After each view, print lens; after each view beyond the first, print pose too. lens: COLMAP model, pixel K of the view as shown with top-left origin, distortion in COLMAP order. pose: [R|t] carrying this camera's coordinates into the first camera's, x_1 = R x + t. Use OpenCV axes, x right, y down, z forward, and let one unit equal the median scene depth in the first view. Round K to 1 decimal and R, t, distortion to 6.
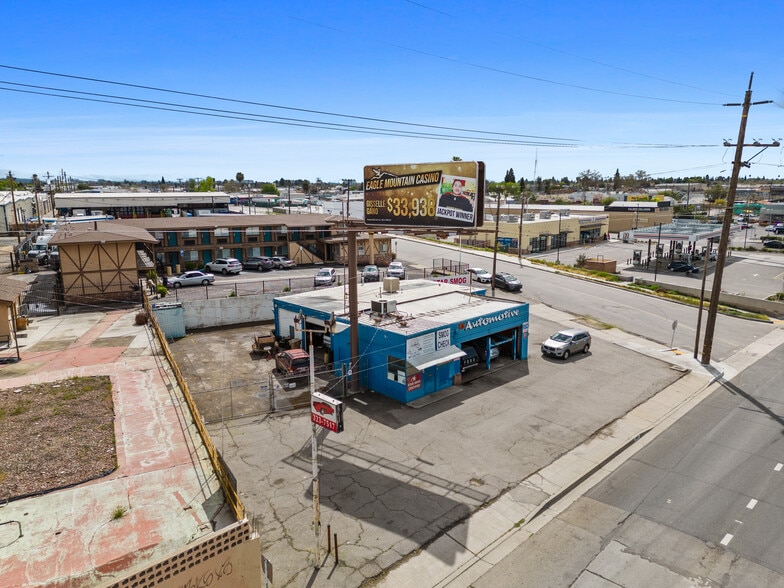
lens RADIAL K [[556.7, 0, 402.5], [0, 556.7, 294.3], [0, 0, 1]] dist [0.104762, -0.103931]
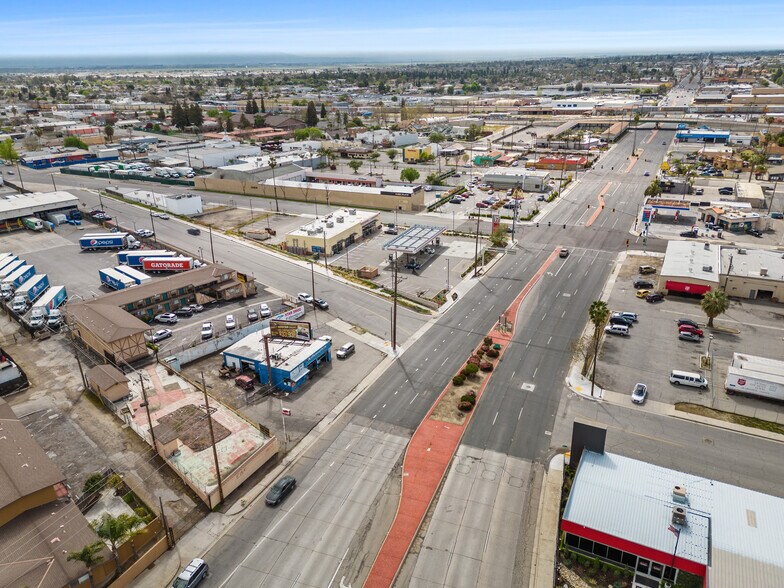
lens RADIAL K [[556.7, 0, 402.5], [0, 556.7, 294.3], [0, 0, 1]] dist [0.104762, -0.103931]
pose [[0.944057, -0.138670, 0.299209, -0.247271], [0.079217, 0.976088, 0.202430, -0.834226], [-0.320126, -0.167403, 0.932468, -1.816934]]
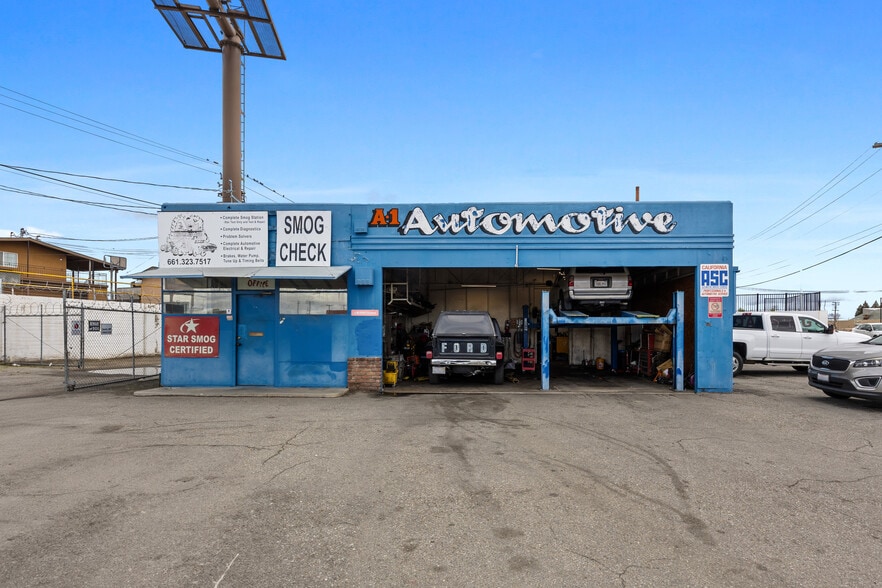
lens RADIAL K [[443.4, 0, 475.2], [0, 443.4, 334.6], [0, 0, 1]] dist [0.000779, 0.000213]
pose [[0.700727, 0.009488, -0.713366, 0.349747], [-0.145333, 0.980843, -0.129713, 0.159361], [0.698470, 0.194569, 0.688682, 0.883959]]
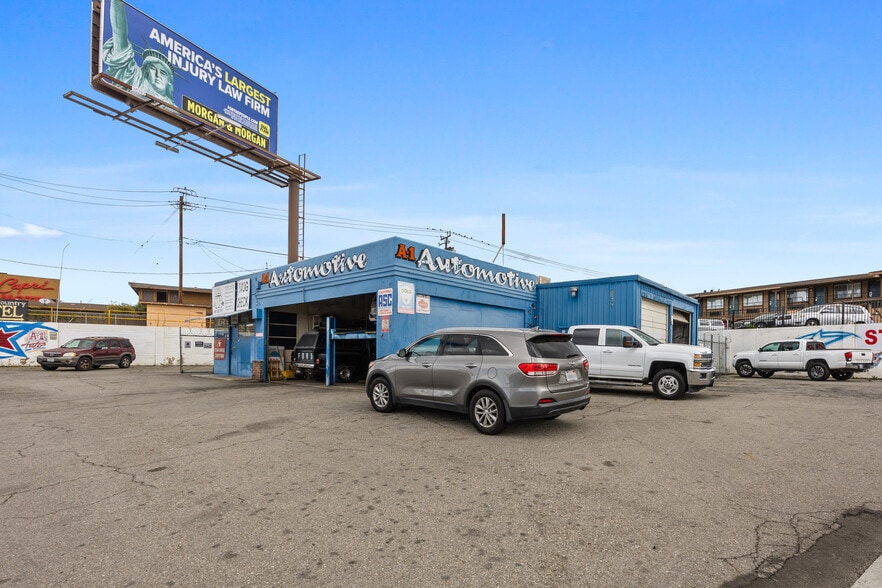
lens RADIAL K [[431.3, 0, 489.2], [0, 431.3, 353.8], [0, 0, 1]] dist [-0.000776, -0.000824]
pose [[0.121369, 0.003164, -0.992602, 0.598677], [-0.204075, 0.978712, -0.021833, 0.098783], [0.971403, 0.205215, 0.119431, 1.218533]]
